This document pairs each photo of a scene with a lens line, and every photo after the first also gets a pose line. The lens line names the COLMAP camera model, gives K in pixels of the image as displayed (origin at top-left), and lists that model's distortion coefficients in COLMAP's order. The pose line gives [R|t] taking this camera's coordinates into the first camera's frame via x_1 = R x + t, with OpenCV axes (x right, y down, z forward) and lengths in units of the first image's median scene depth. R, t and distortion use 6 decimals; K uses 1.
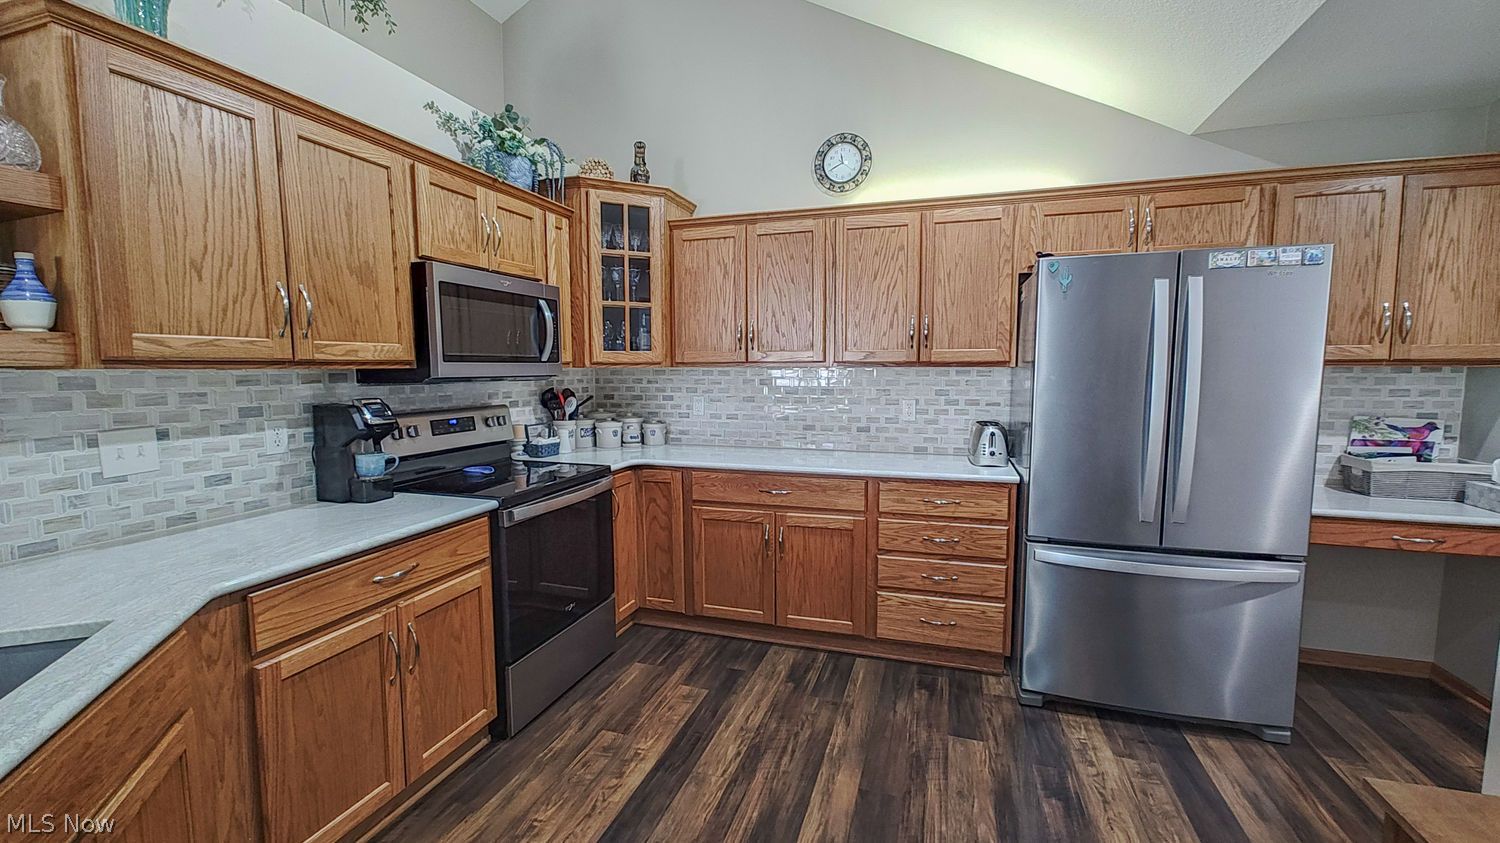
lens RADIAL K [[624.1, 0, 750.0], [0, 624.1, 422.0], [0, 0, 1]] dist [0.005504, -0.001307]
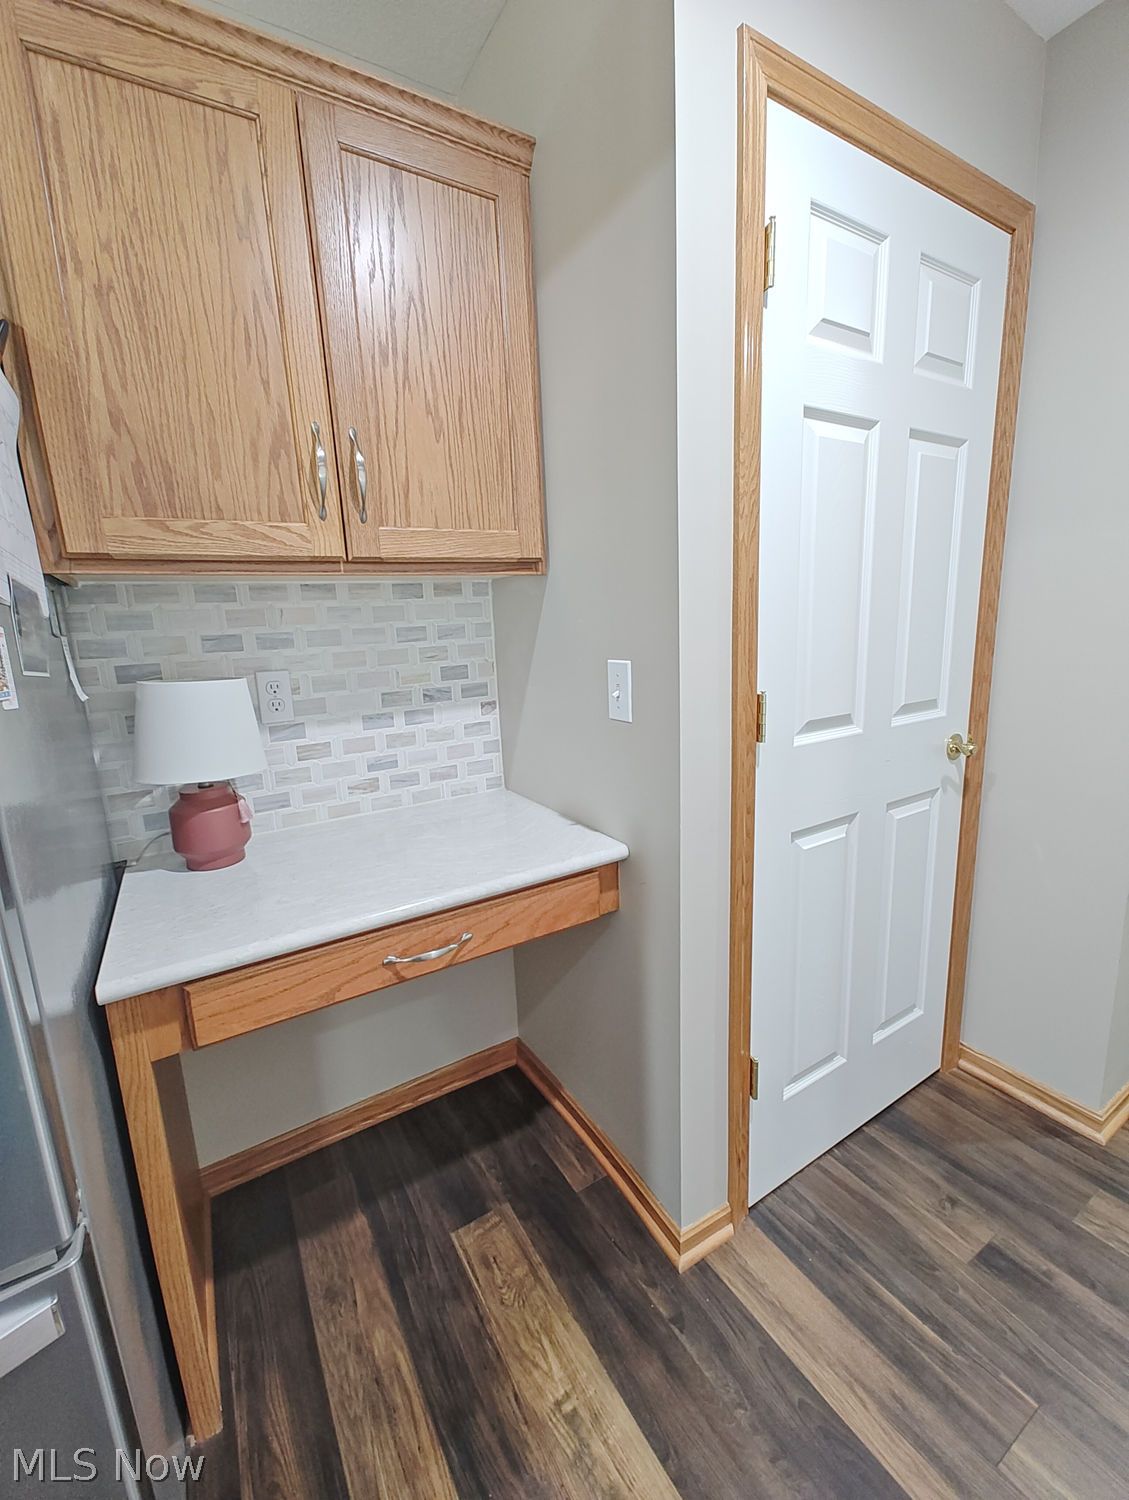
lens RADIAL K [[622.0, 0, 563.1], [0, 622.0, 743.7], [0, 0, 1]] dist [0.006105, -0.001168]
pose [[0.660029, -0.172379, 0.731195, 0.715285], [0.111489, 0.985016, 0.131580, -0.008784], [-0.742921, -0.005326, 0.669358, 0.540203]]
